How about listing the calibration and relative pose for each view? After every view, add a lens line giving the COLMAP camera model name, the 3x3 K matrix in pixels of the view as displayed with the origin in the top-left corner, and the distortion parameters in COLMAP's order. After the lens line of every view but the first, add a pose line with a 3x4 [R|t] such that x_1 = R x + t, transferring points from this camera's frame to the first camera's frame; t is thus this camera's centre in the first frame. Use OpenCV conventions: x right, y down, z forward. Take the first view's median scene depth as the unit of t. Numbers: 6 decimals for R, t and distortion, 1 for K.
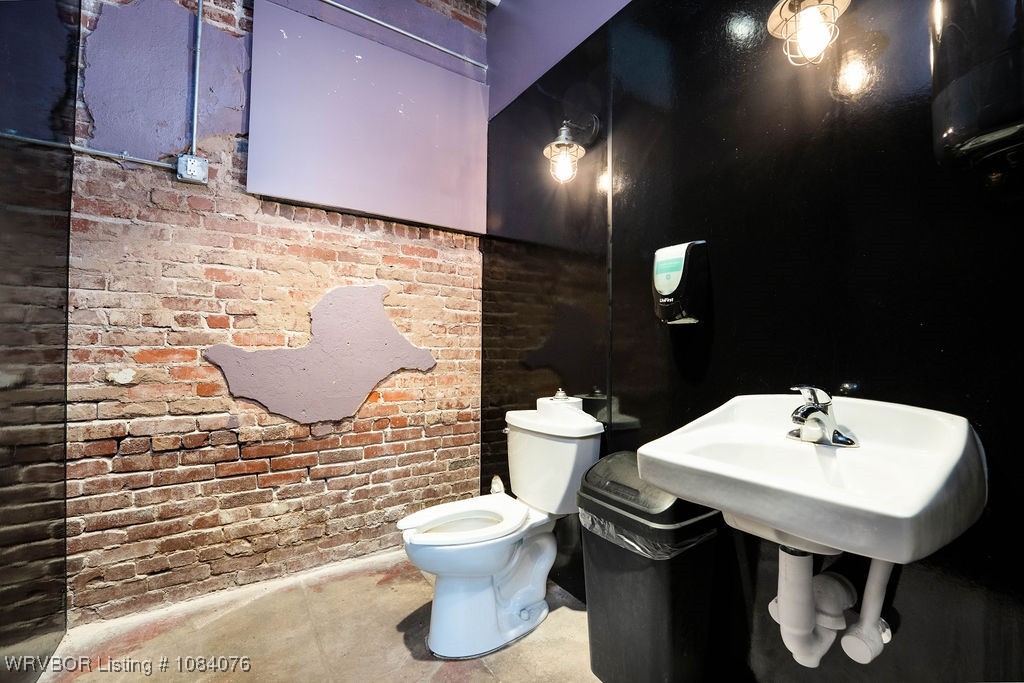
lens RADIAL K [[420.1, 0, 510.2], [0, 420.1, 349.3], [0, 0, 1]] dist [-0.023772, -0.000257]
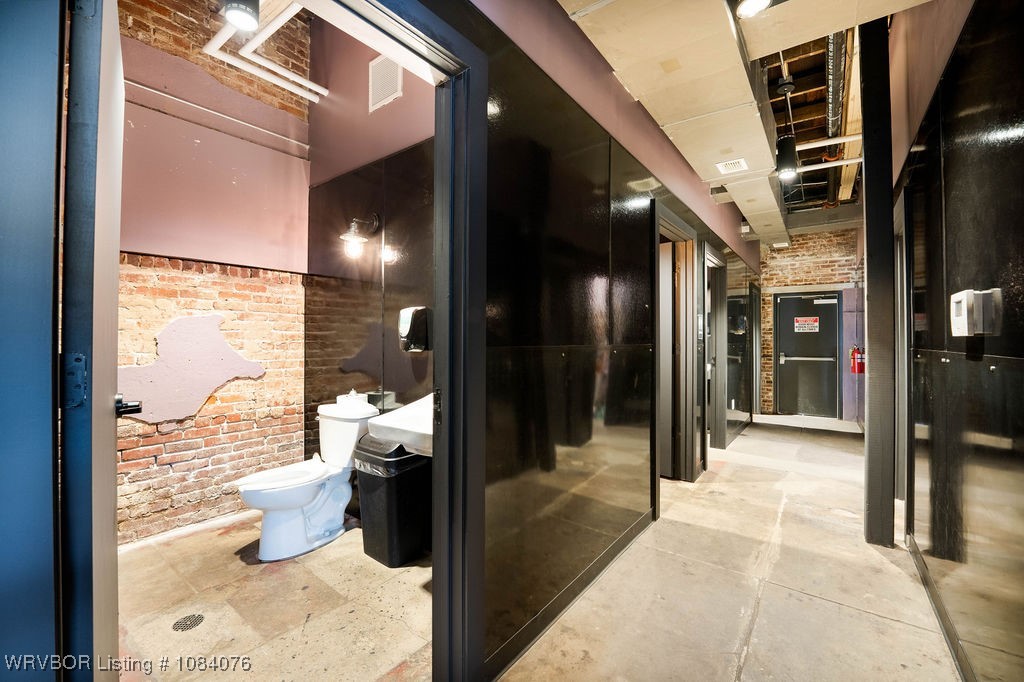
lens RADIAL K [[420.1, 0, 512.5], [0, 420.1, 339.6], [0, 0, 1]] dist [-0.023772, -0.000257]
pose [[0.942979, -0.005535, 0.332807, 0.138319], [0.005555, 0.999984, 0.000892, -0.075223], [-0.332807, 0.001008, 0.942994, -0.566118]]
